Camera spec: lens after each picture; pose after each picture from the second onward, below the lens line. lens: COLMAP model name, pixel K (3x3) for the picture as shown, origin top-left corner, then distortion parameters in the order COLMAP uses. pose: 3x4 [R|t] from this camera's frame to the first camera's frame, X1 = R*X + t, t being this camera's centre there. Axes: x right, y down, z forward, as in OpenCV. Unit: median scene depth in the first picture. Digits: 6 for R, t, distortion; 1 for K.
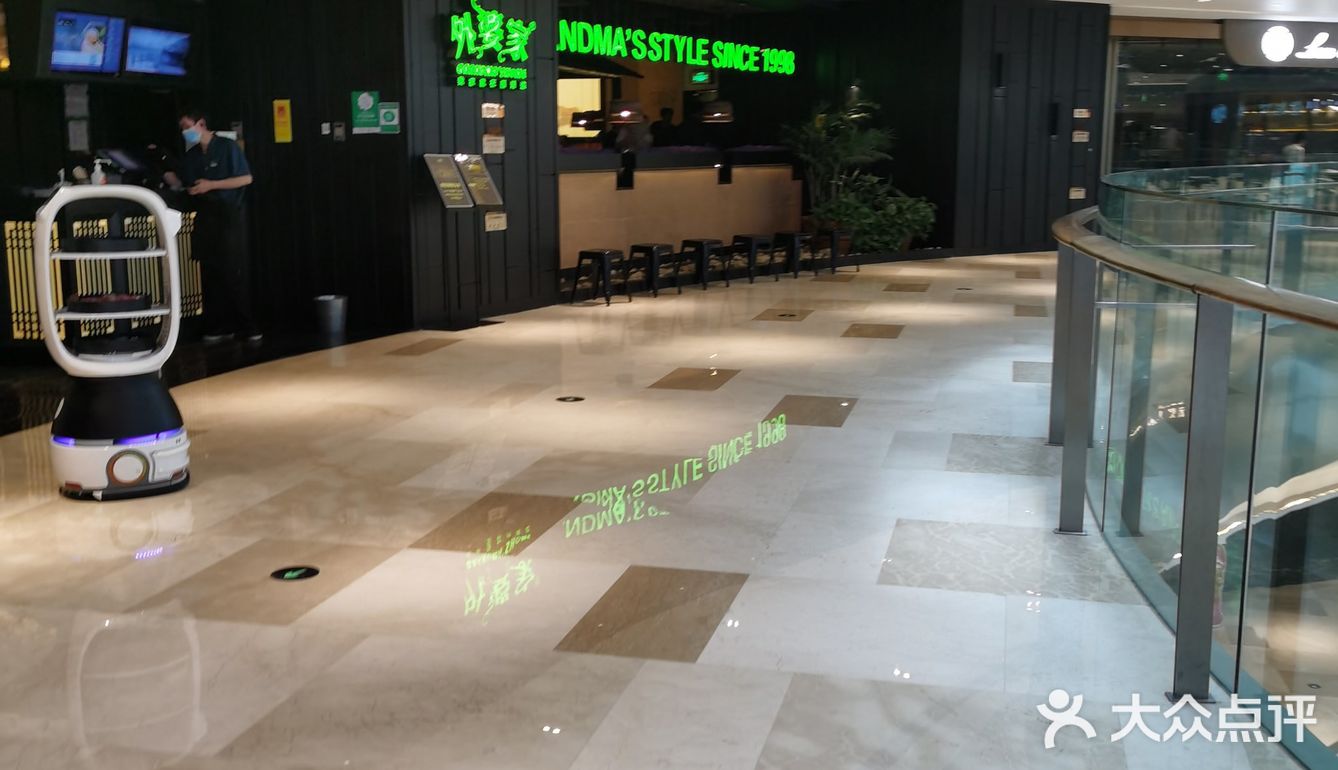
lens RADIAL K [[1314.6, 0, 669.7], [0, 1314.6, 376.0], [0, 0, 1]] dist [0.019627, 0.015430]
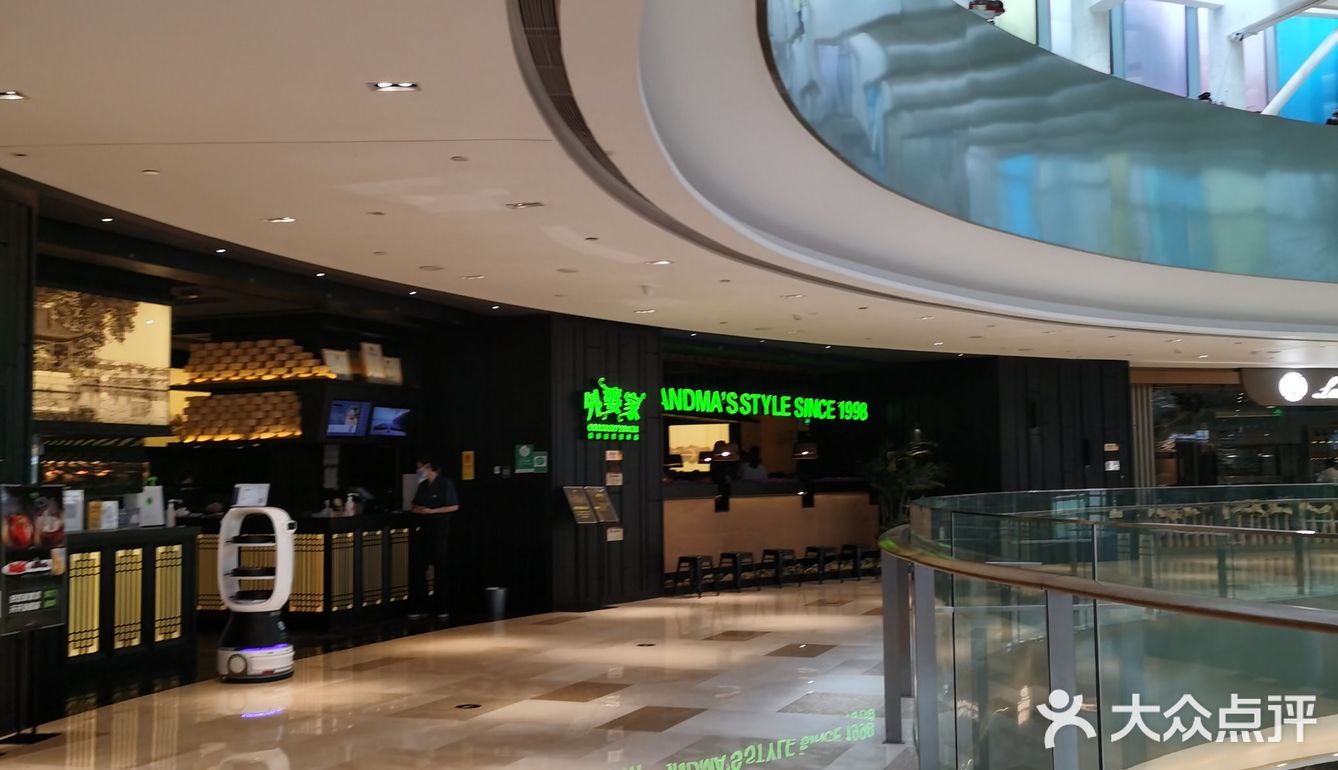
lens RADIAL K [[1314.6, 0, 669.7], [0, 1314.6, 376.0], [0, 0, 1]] dist [0.019627, 0.015430]
pose [[0.992176, -0.023999, -0.122515, 0.094024], [-0.007286, 0.968546, -0.248729, 0.061812], [0.124631, 0.247676, 0.960793, -0.344616]]
